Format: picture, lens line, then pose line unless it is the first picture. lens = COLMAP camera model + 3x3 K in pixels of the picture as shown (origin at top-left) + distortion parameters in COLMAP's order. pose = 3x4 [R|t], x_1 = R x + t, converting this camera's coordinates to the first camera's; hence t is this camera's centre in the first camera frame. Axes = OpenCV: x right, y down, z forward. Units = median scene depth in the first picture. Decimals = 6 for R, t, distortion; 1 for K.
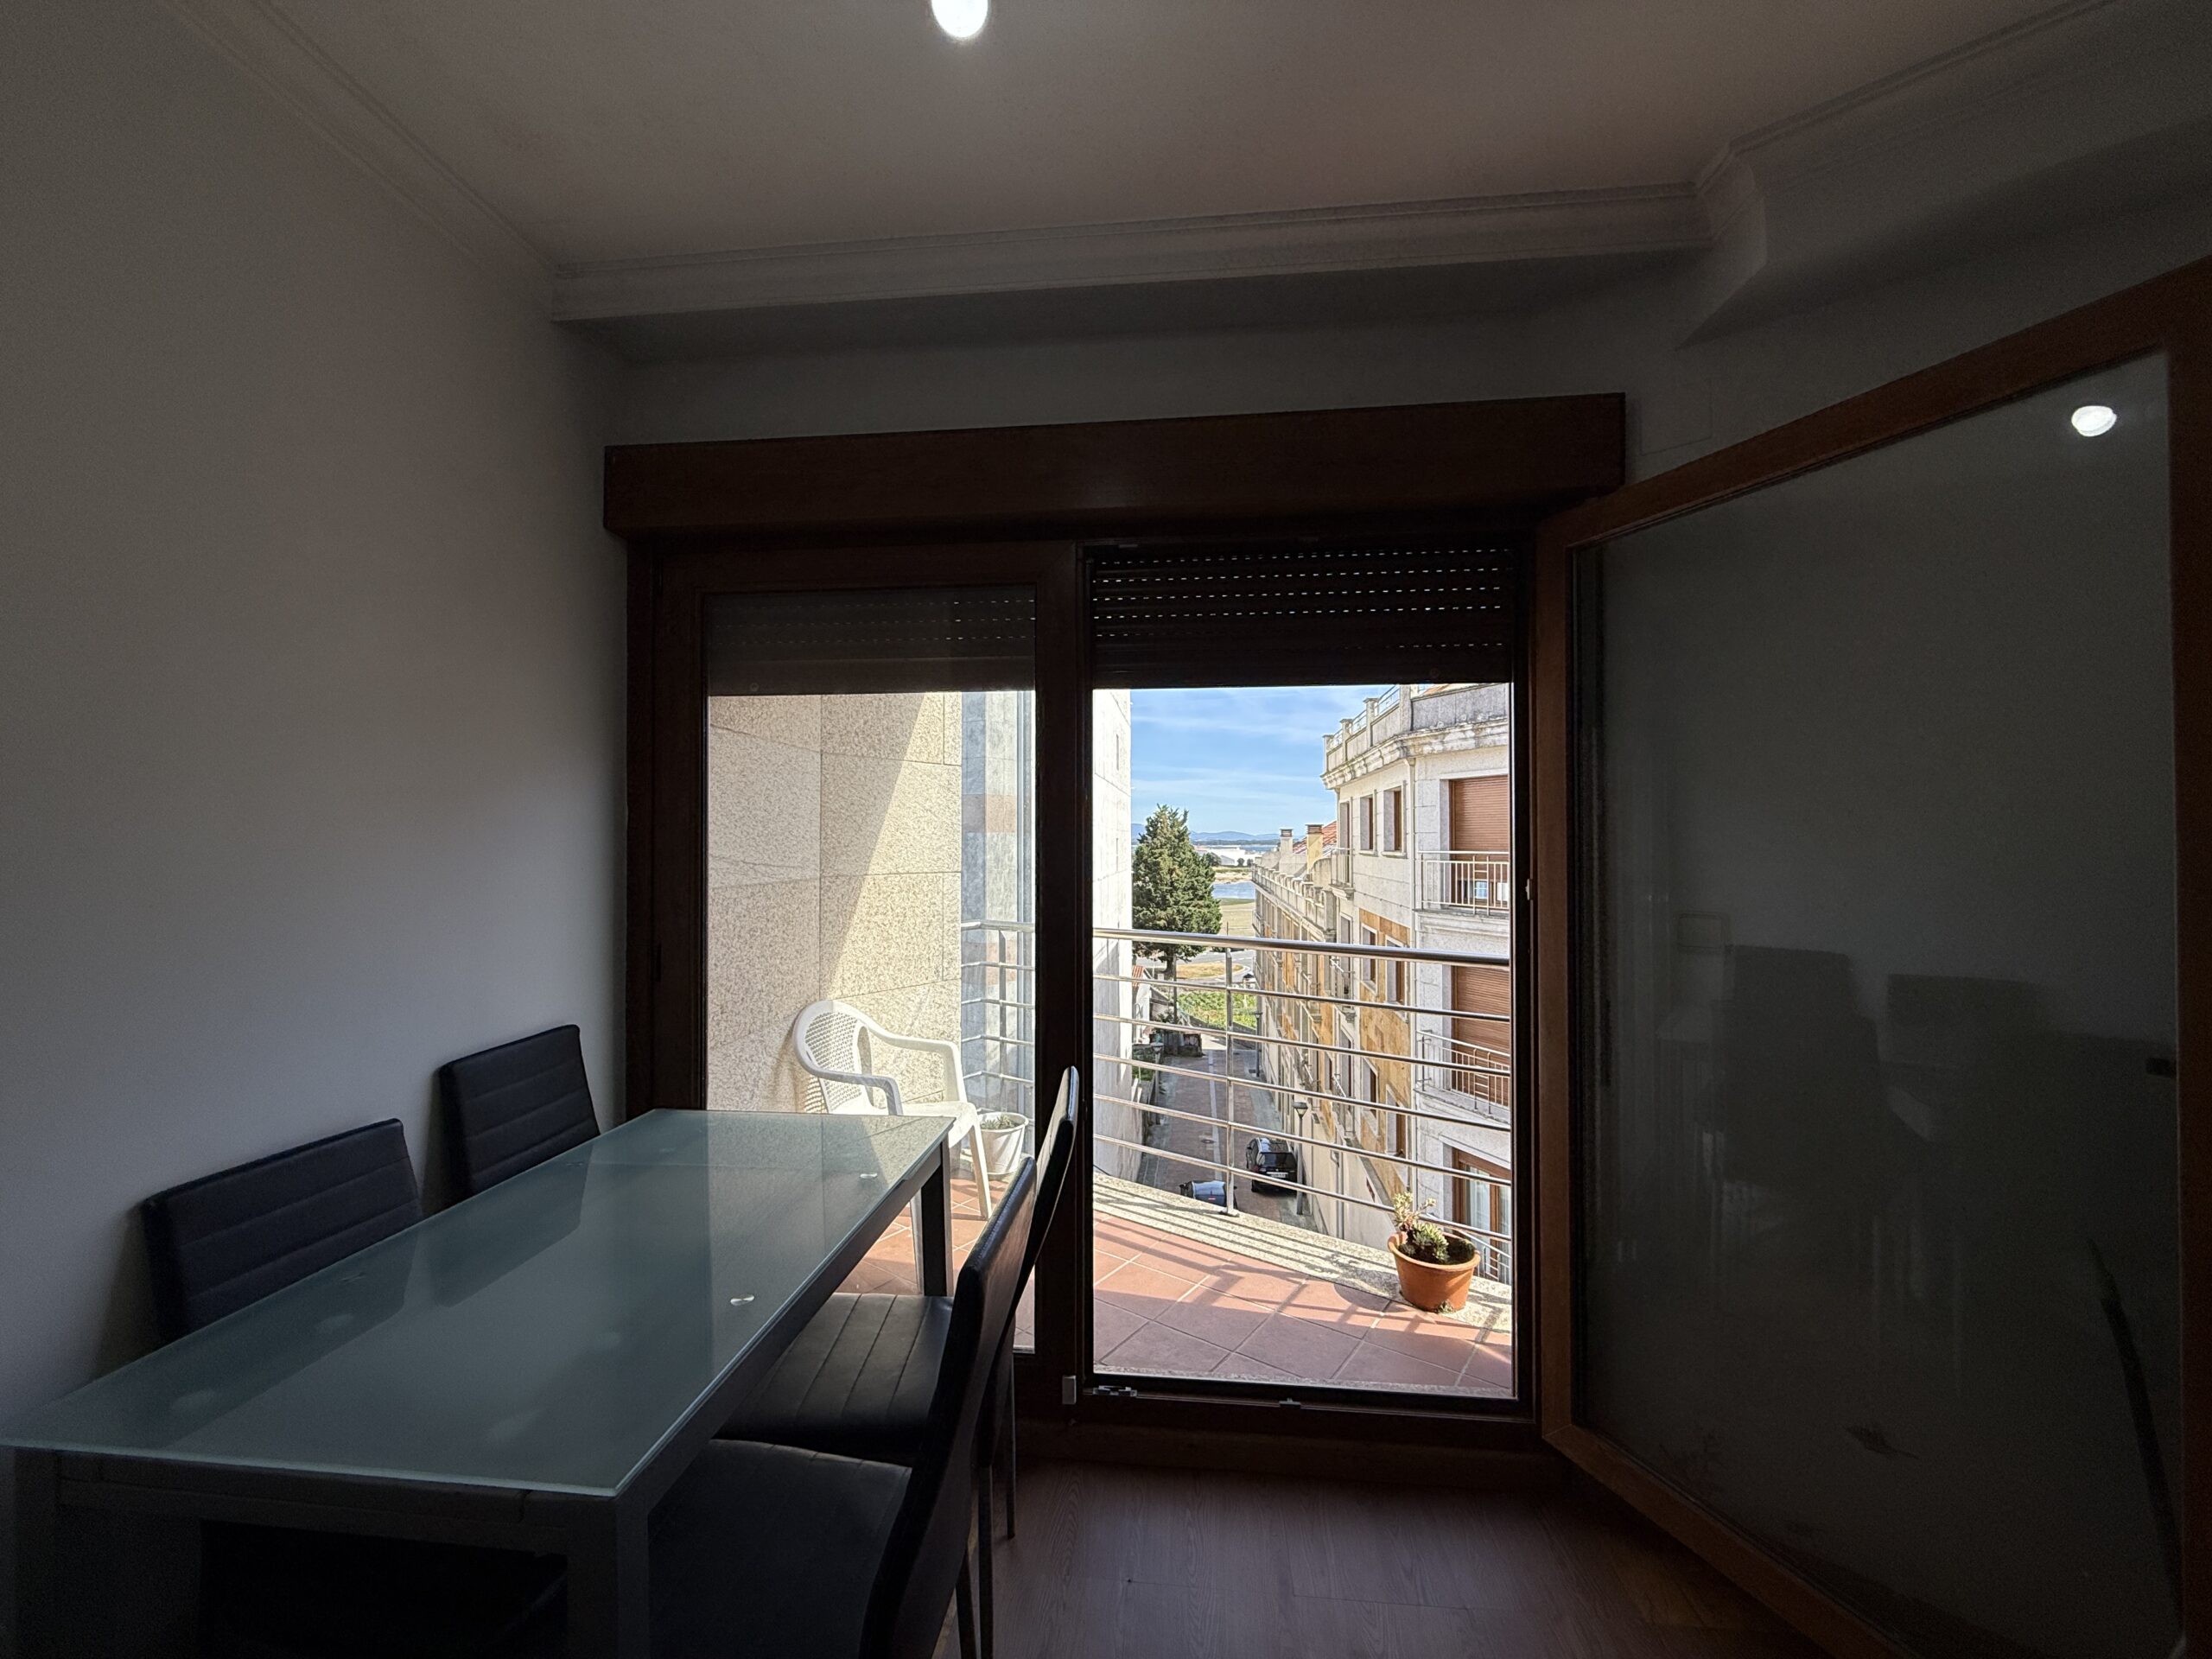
lens RADIAL K [[883.0, 0, 1092.3], [0, 883.0, 840.9], [0, 0, 1]] dist [0.001131, -0.000252]
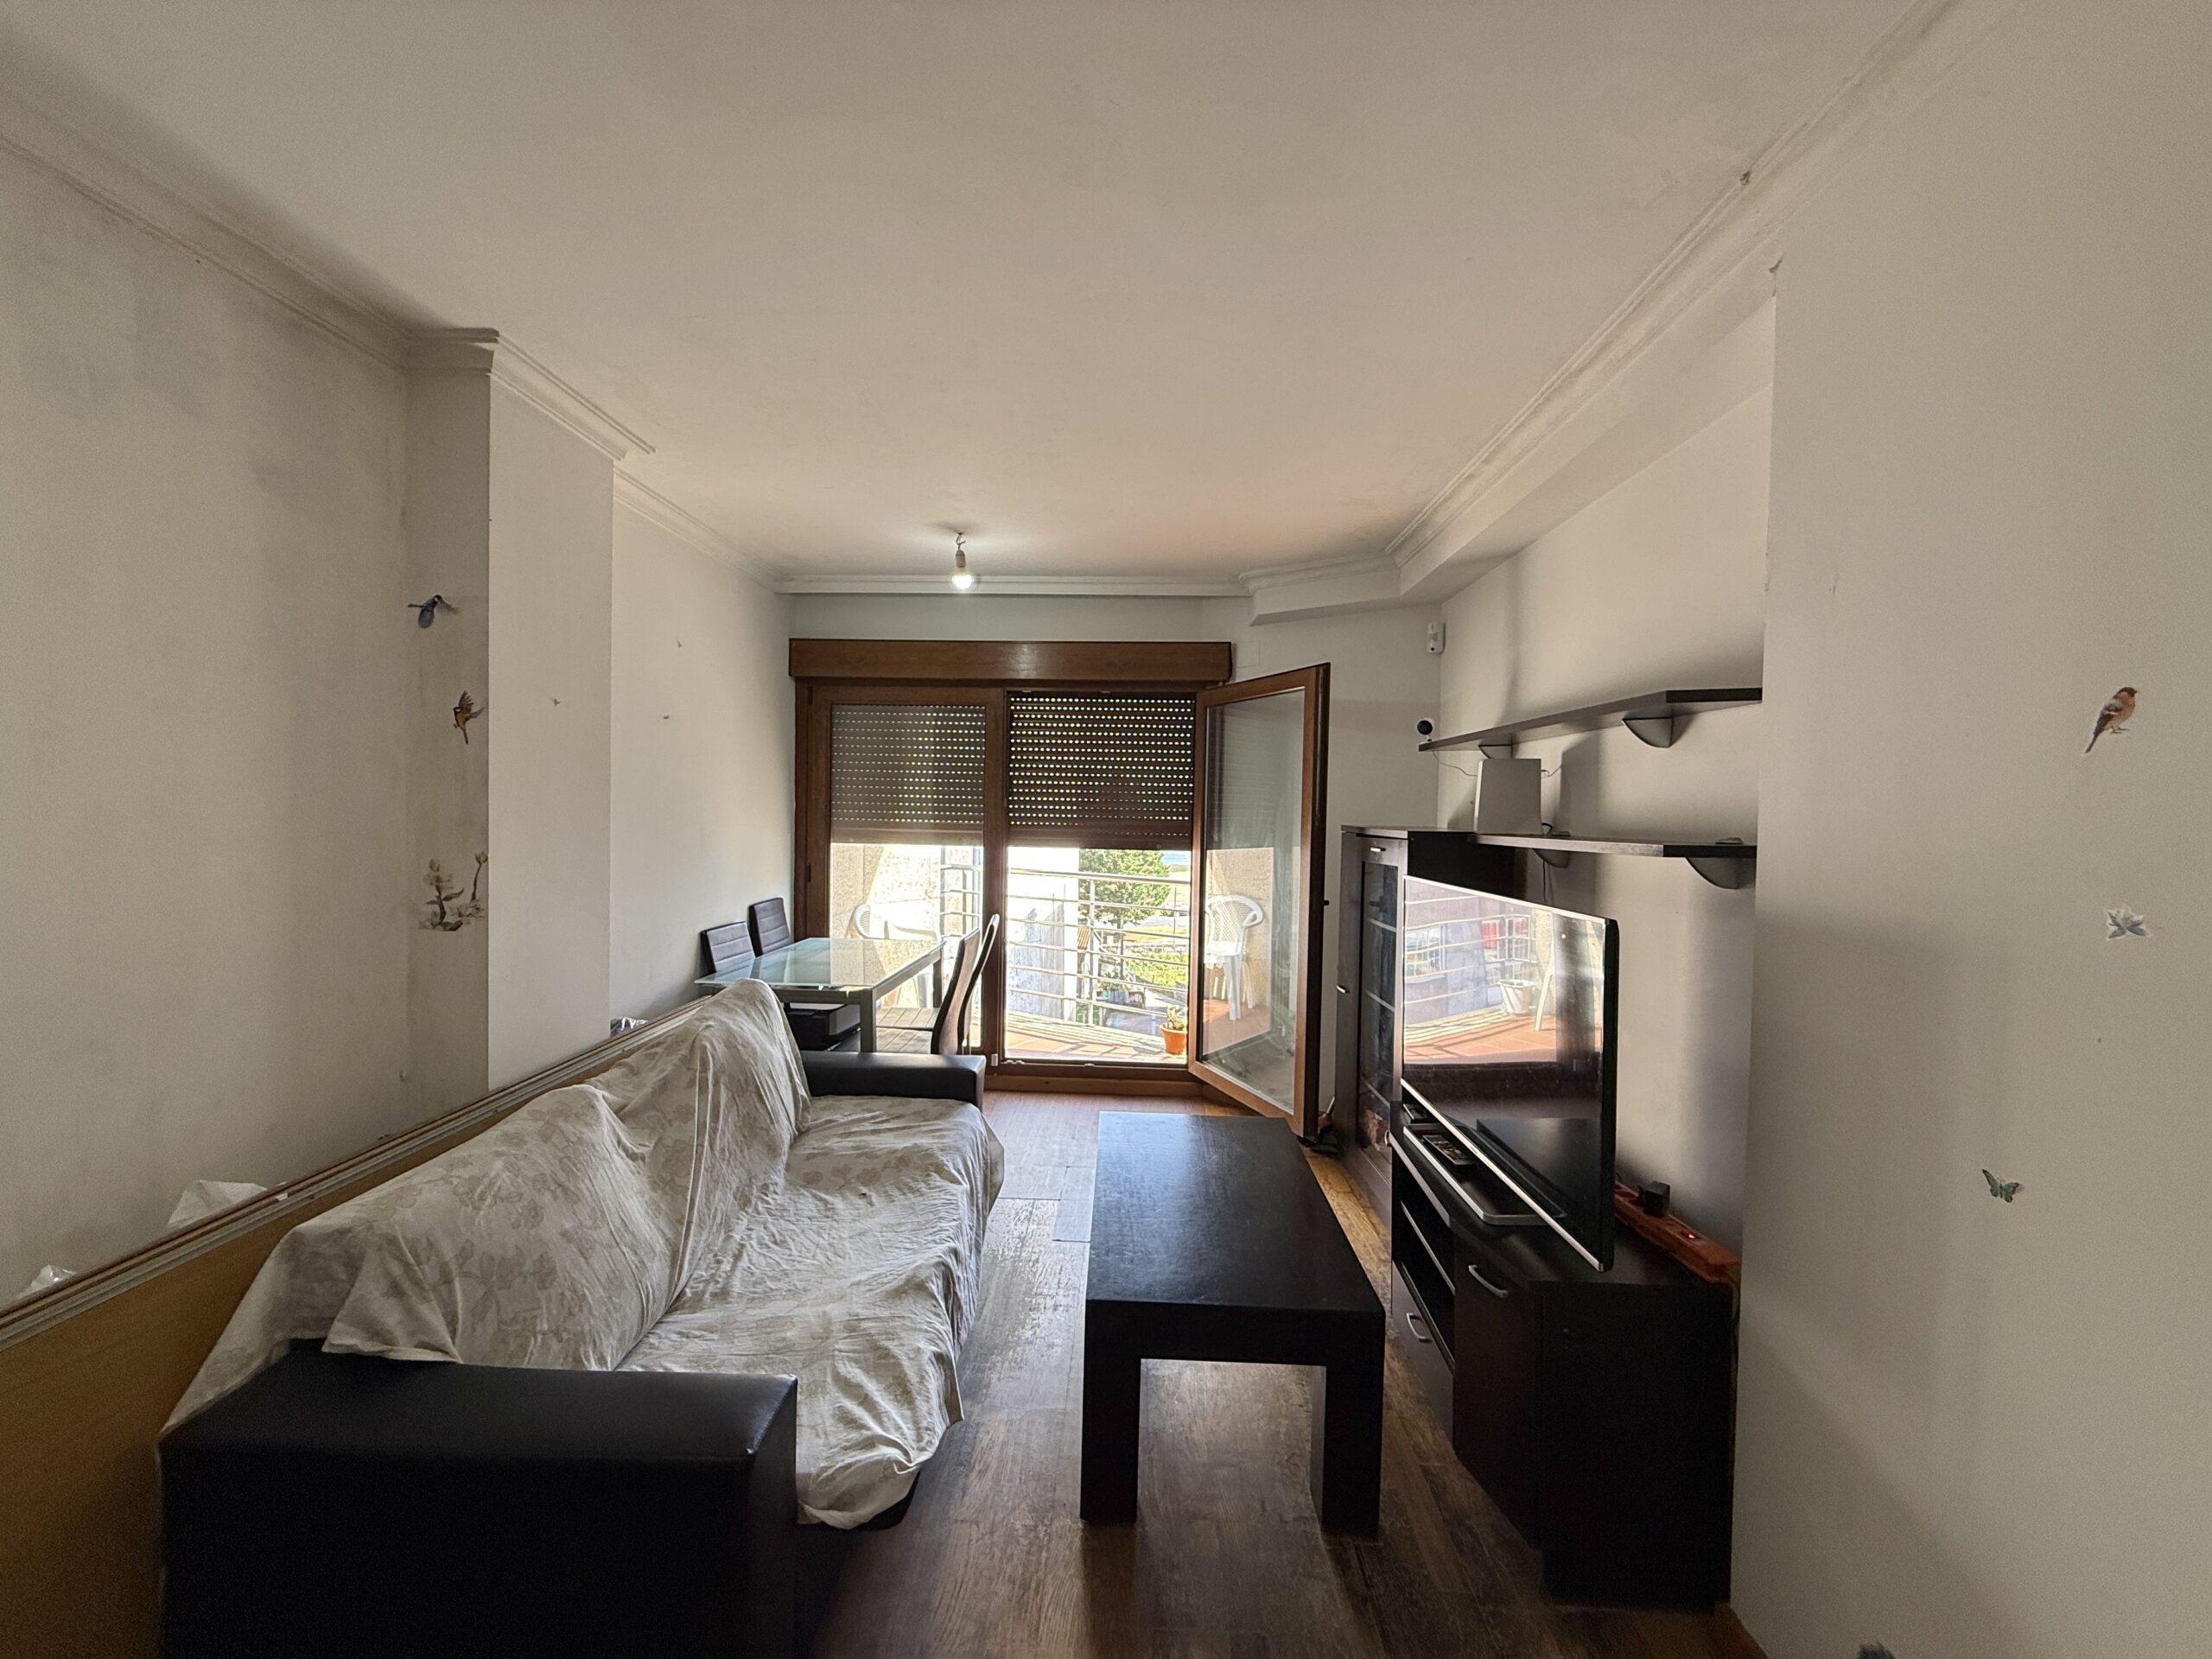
lens RADIAL K [[883.0, 0, 1104.0], [0, 883.0, 842.0], [0, 0, 1]] dist [0.001131, -0.000252]
pose [[0.997812, 0.021535, 0.062506, 0.012185], [-0.024048, 0.998920, 0.039744, -0.005403], [-0.061582, -0.041160, 0.997253, -0.150826]]
